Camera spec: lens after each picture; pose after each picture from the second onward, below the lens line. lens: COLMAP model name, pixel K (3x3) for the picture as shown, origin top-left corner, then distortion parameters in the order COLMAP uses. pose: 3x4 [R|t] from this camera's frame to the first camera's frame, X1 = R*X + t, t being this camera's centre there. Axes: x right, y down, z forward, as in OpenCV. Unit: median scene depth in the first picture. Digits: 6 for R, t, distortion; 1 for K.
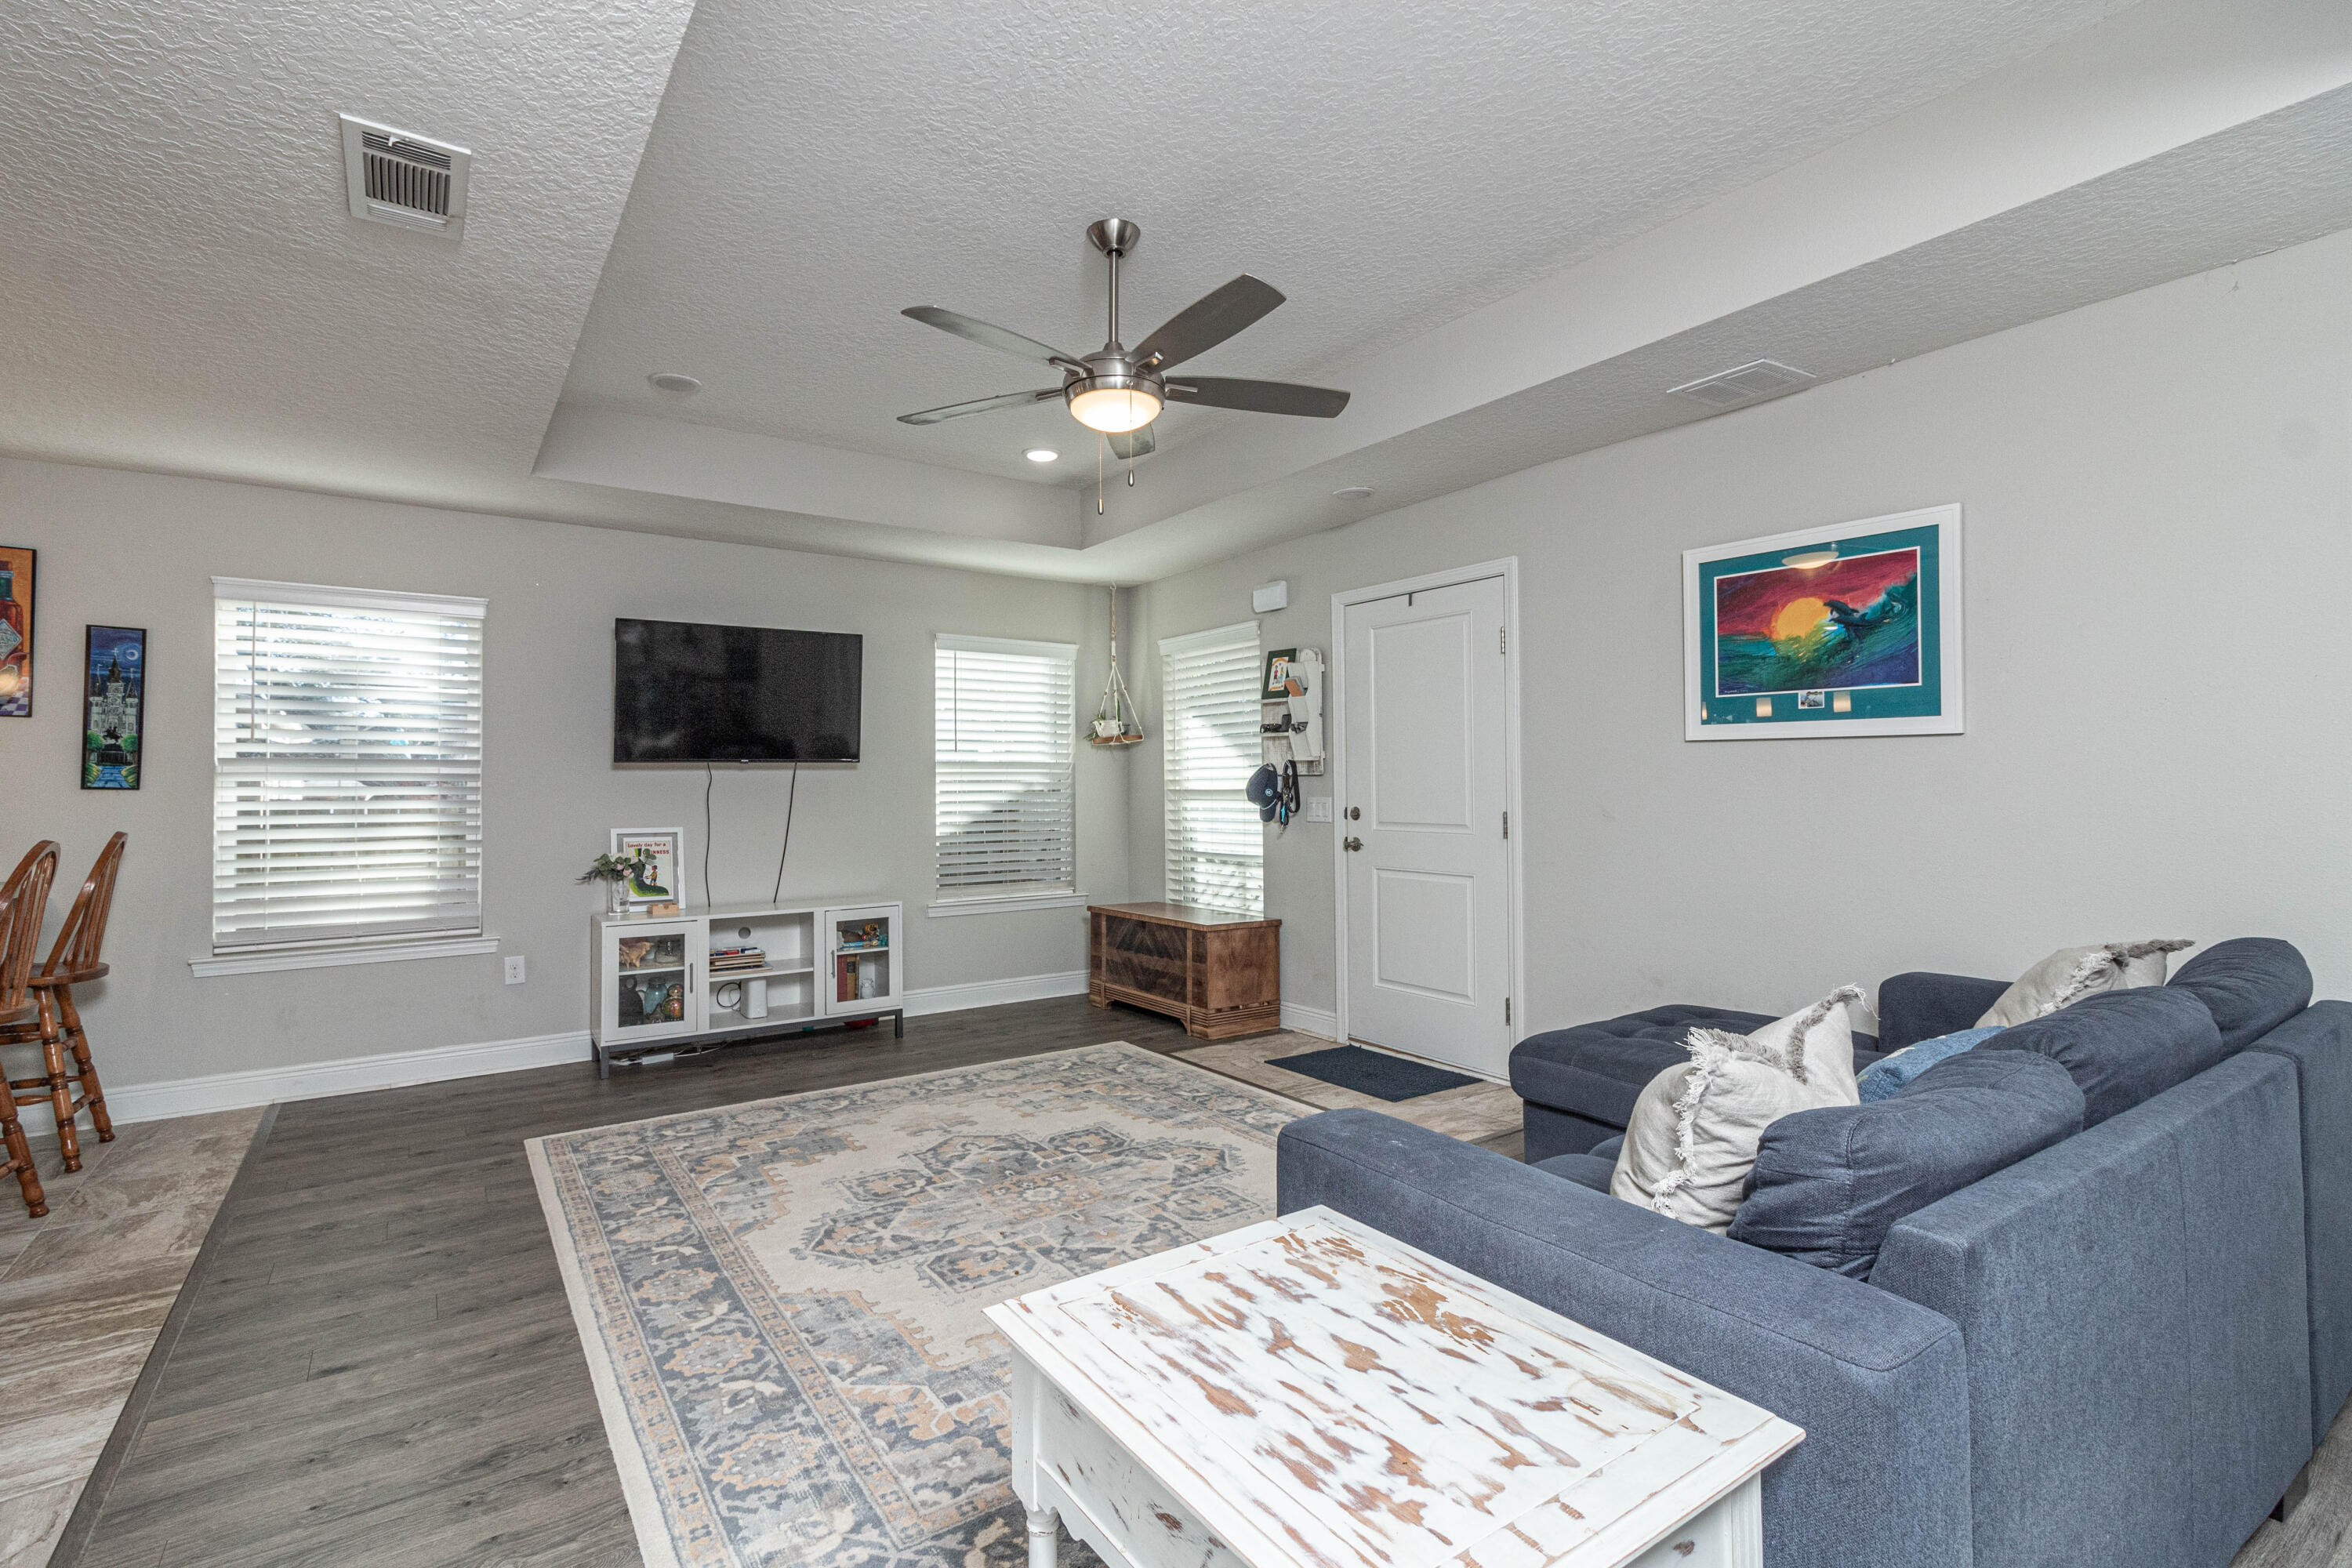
lens RADIAL K [[1079.4, 0, 1160.1], [0, 1079.4, 762.6], [0, 0, 1]] dist [0.007131, 0.000025]
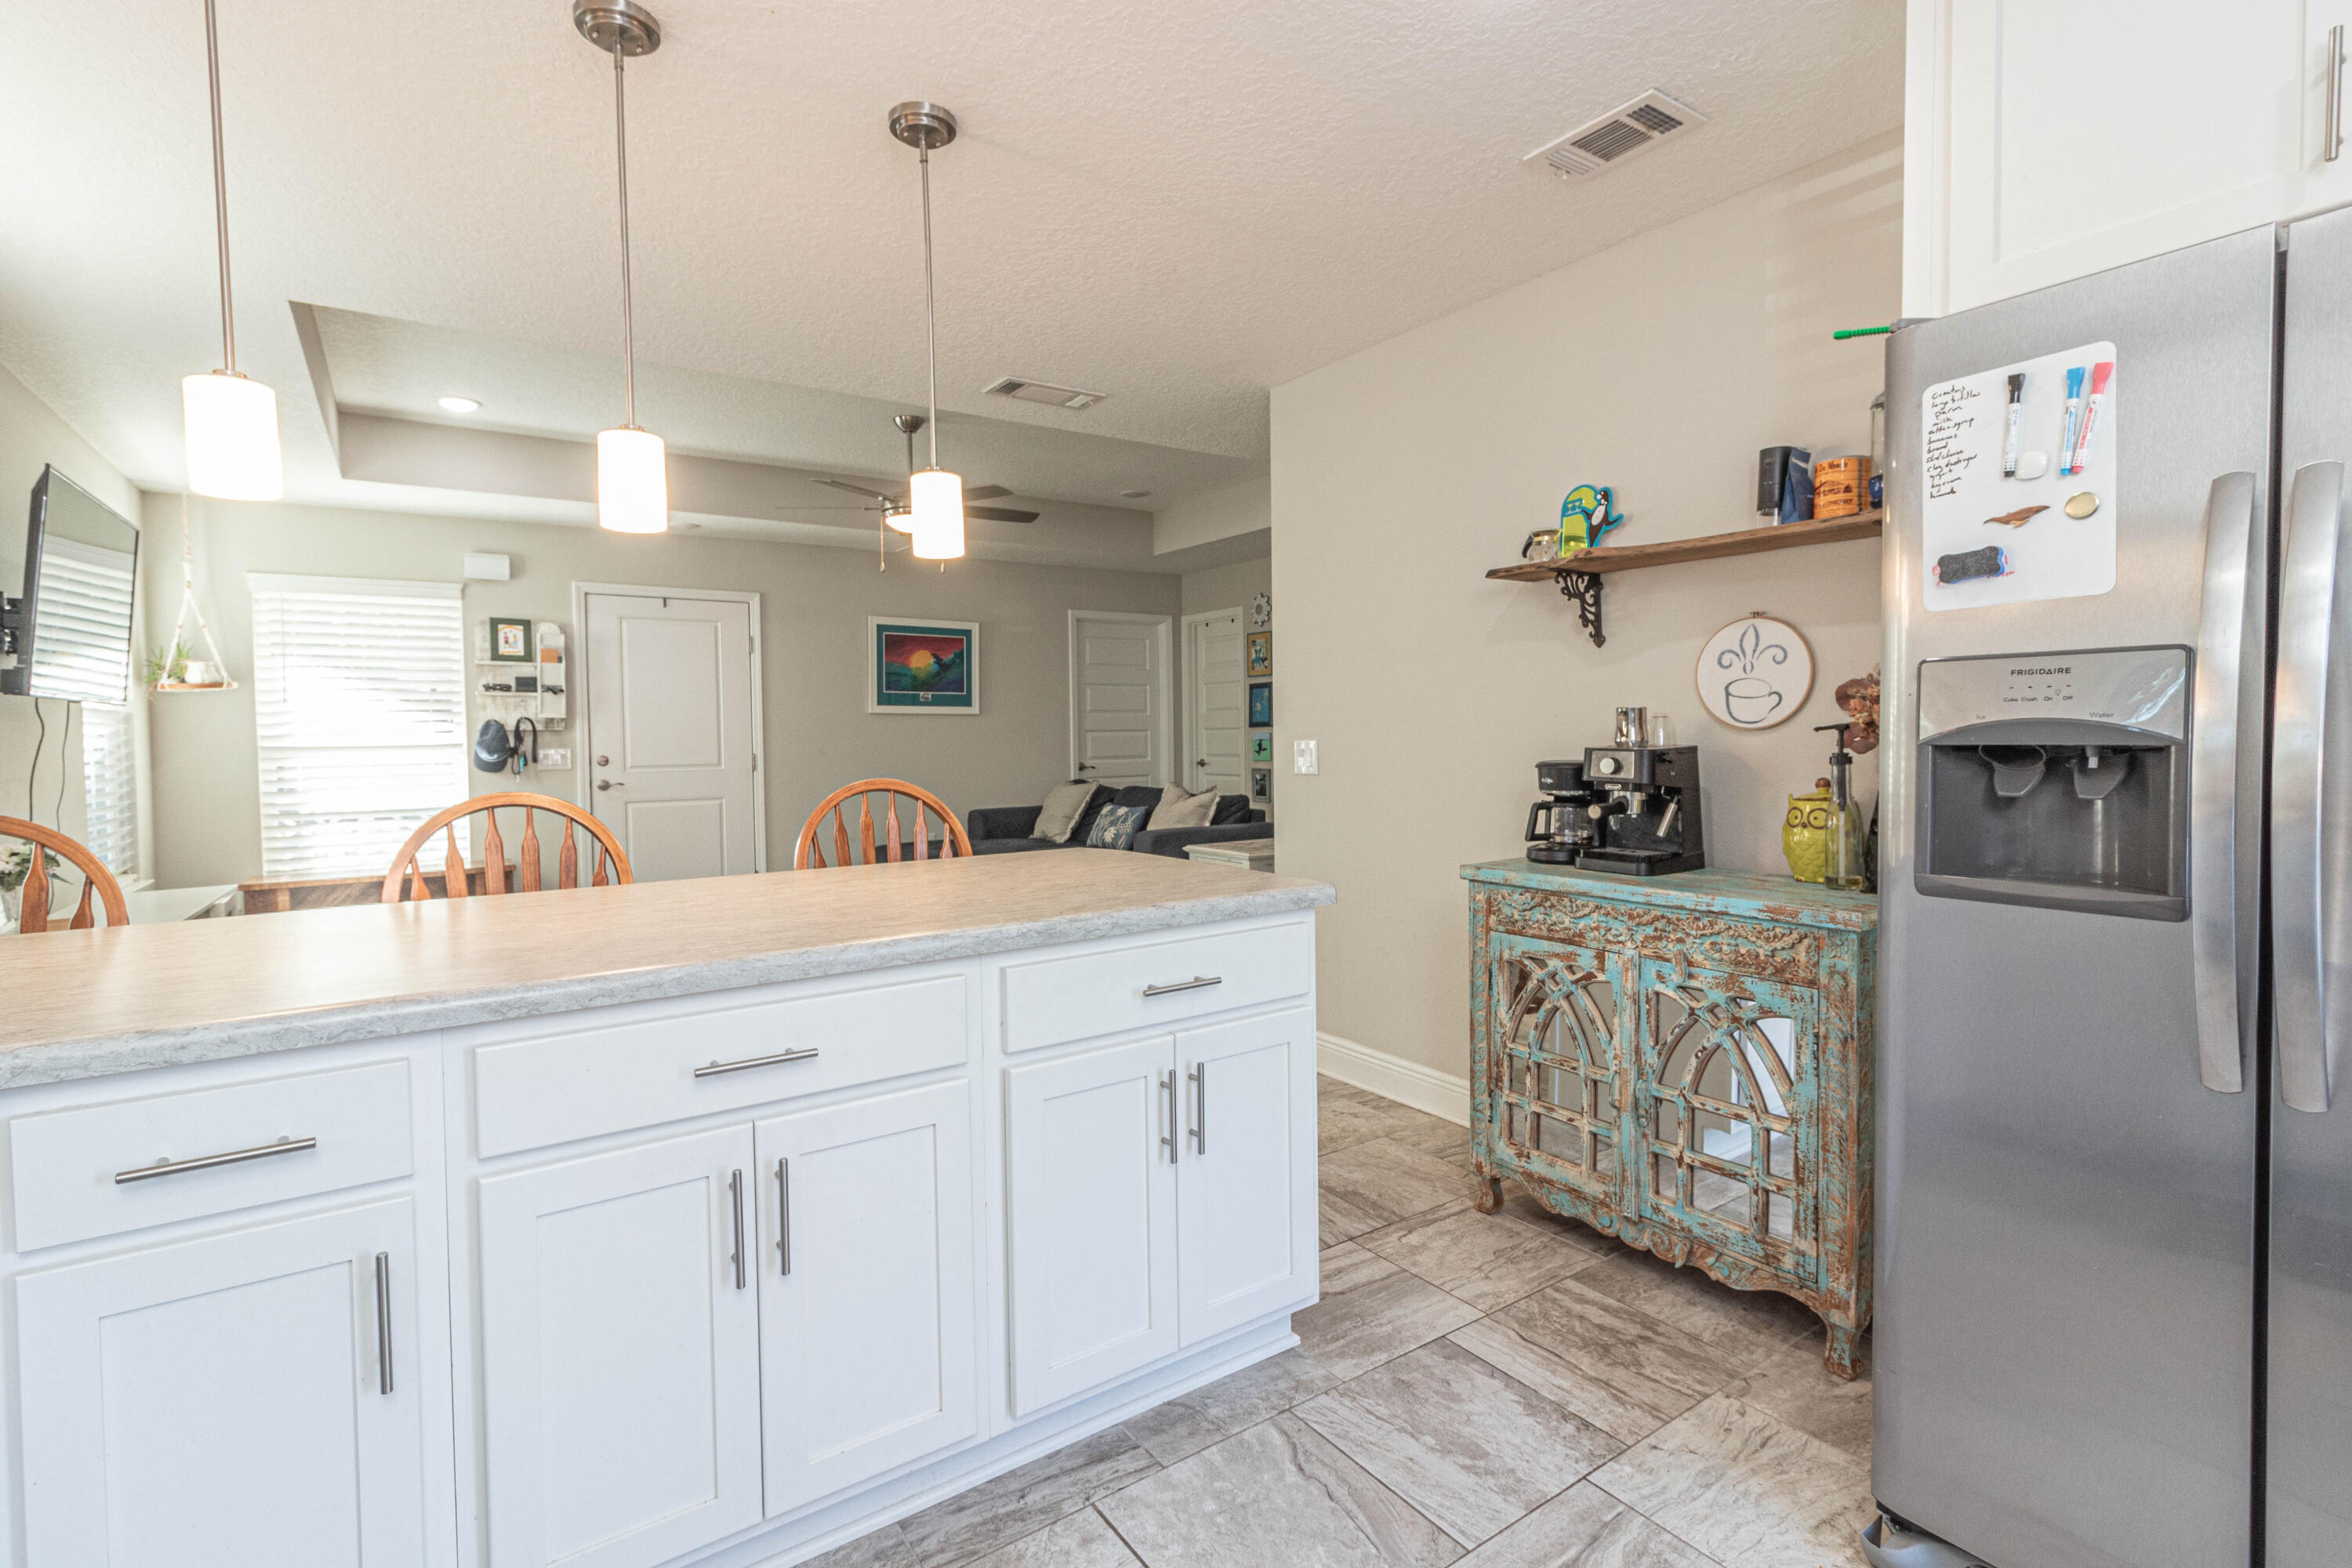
lens RADIAL K [[1072.9, 0, 1157.7], [0, 1072.9, 764.6], [0, 0, 1]] dist [0.009491, 0.000033]
pose [[0.008027, -0.020844, 0.999751, -1.512343], [-0.005062, 0.999769, 0.020885, 0.030775], [-0.999955, -0.005228, 0.007920, 0.478535]]
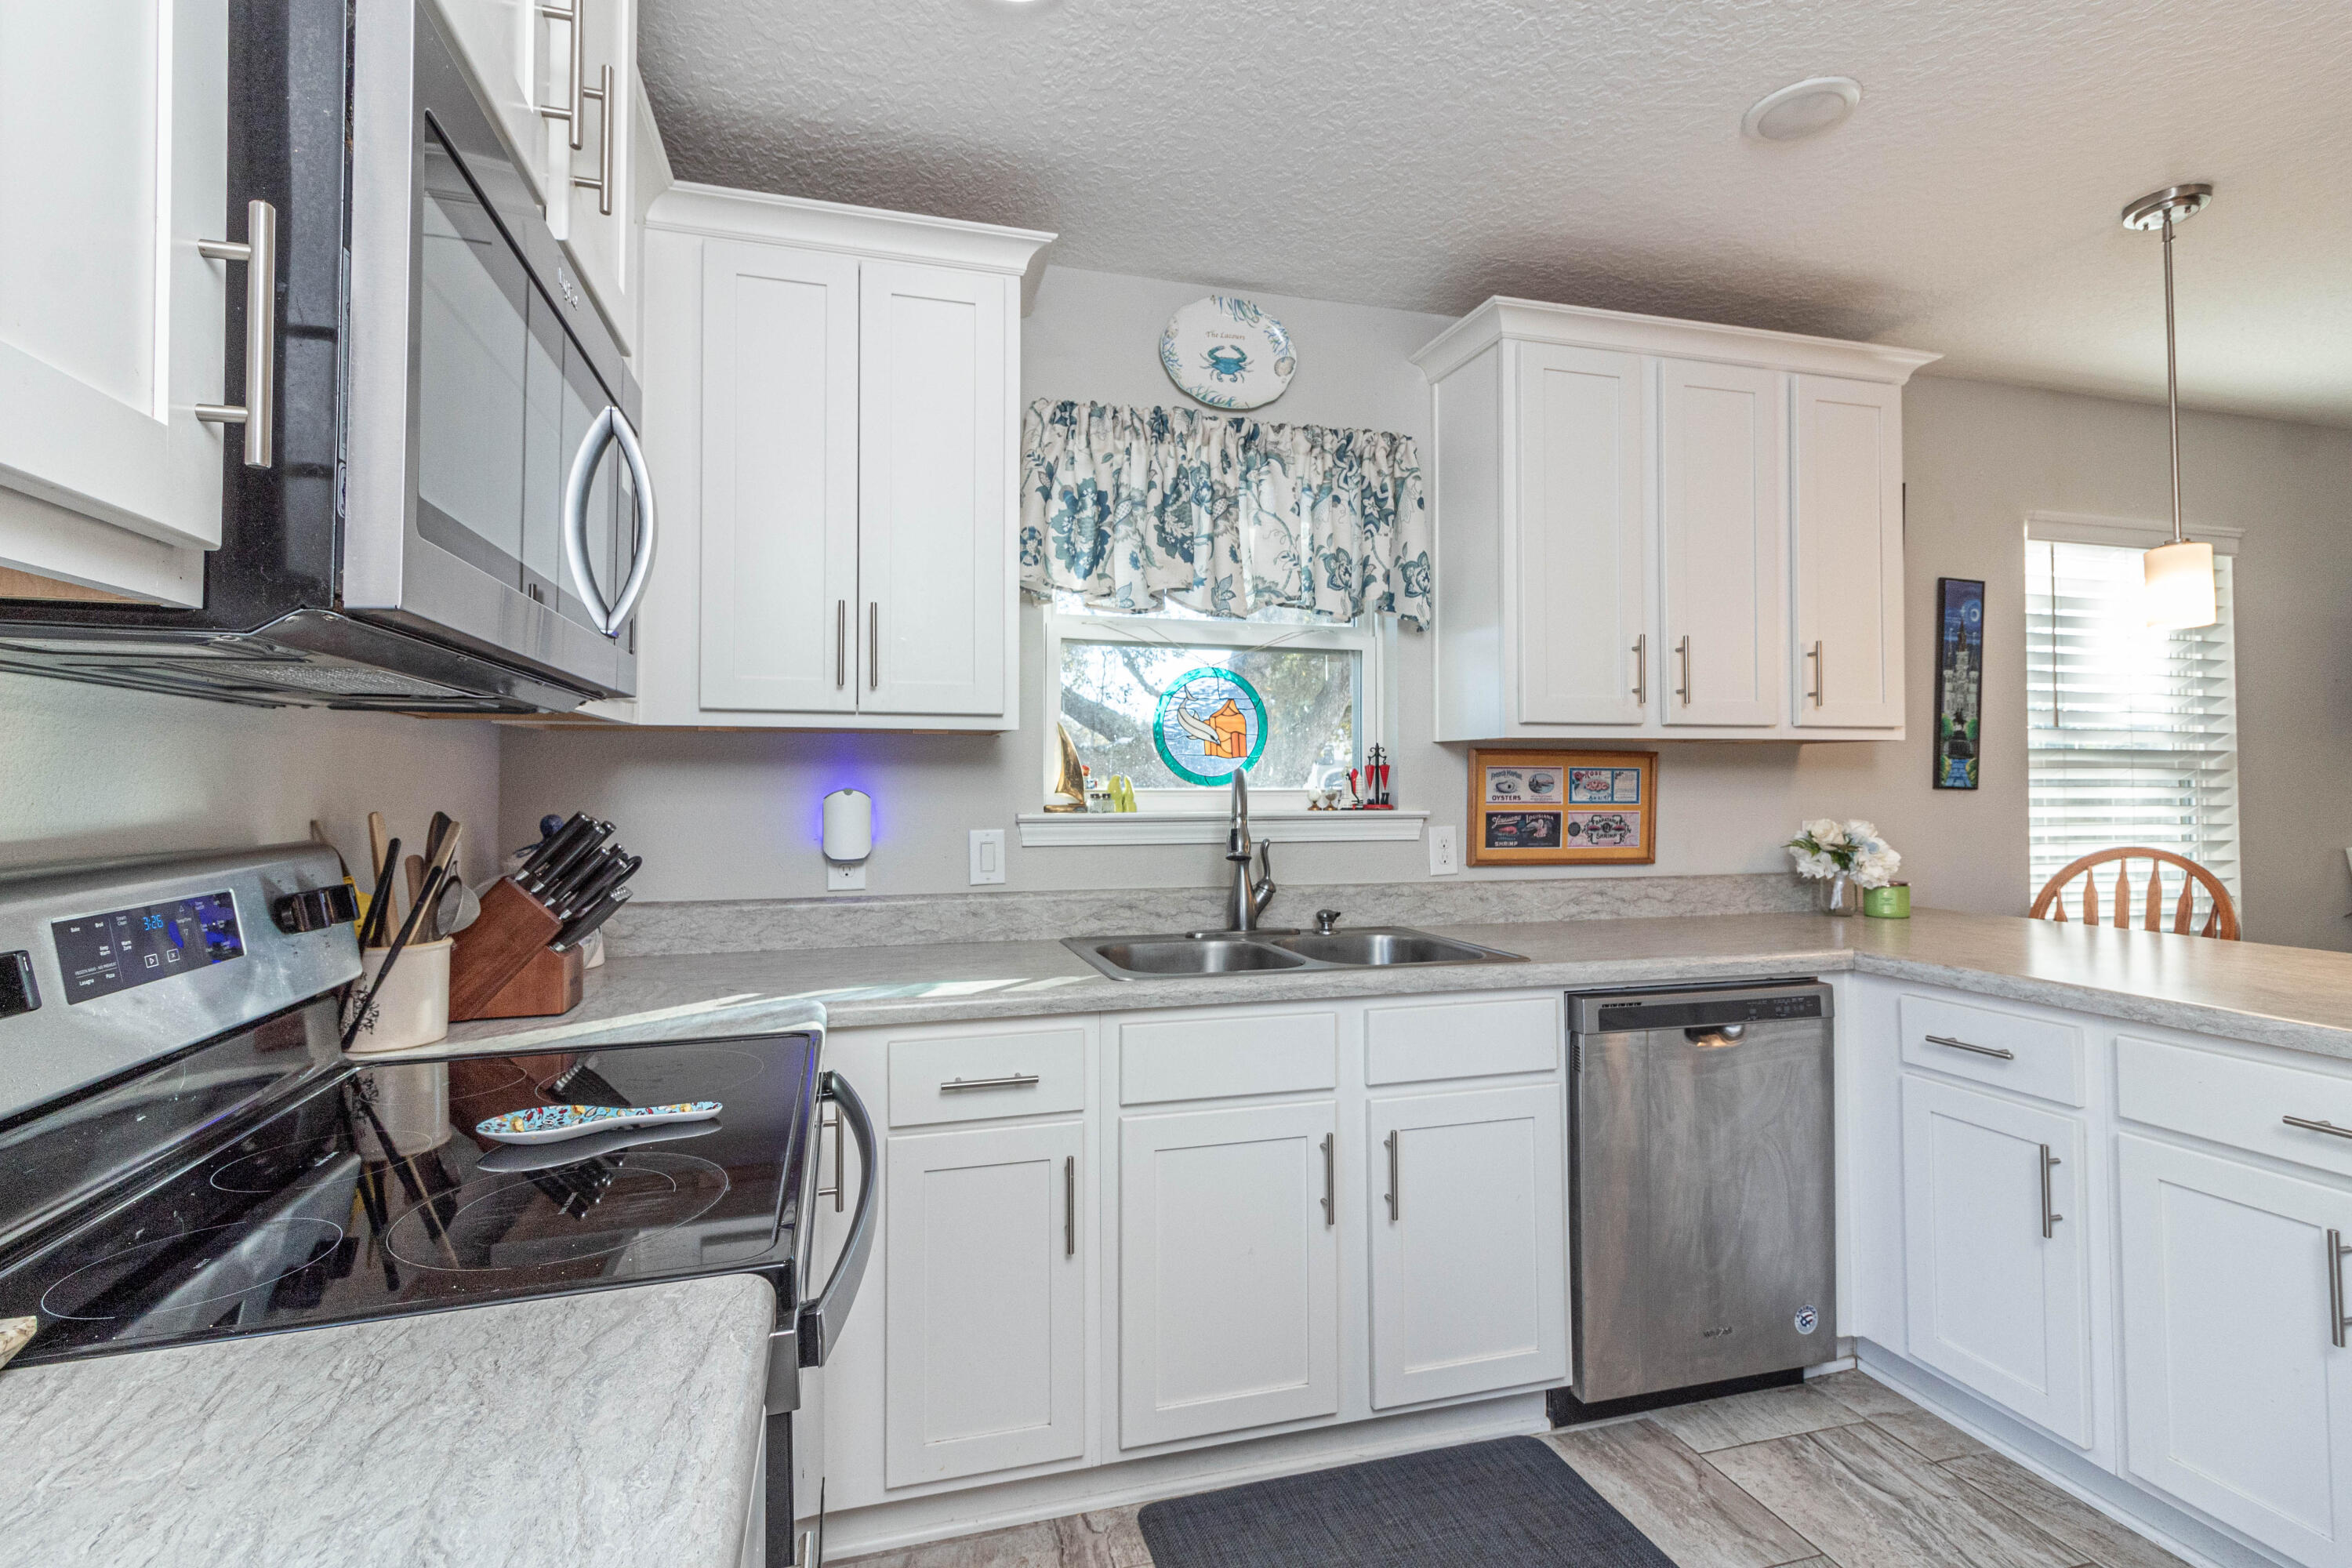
lens RADIAL K [[1079.4, 0, 1160.1], [0, 1079.4, 762.6], [0, 0, 1]] dist [0.007131, 0.000025]
pose [[0.944153, -0.004744, -0.329473, -1.411667], [0.003209, 0.999981, -0.005201, 0.008946], [0.329492, 0.003853, 0.944151, 0.094358]]
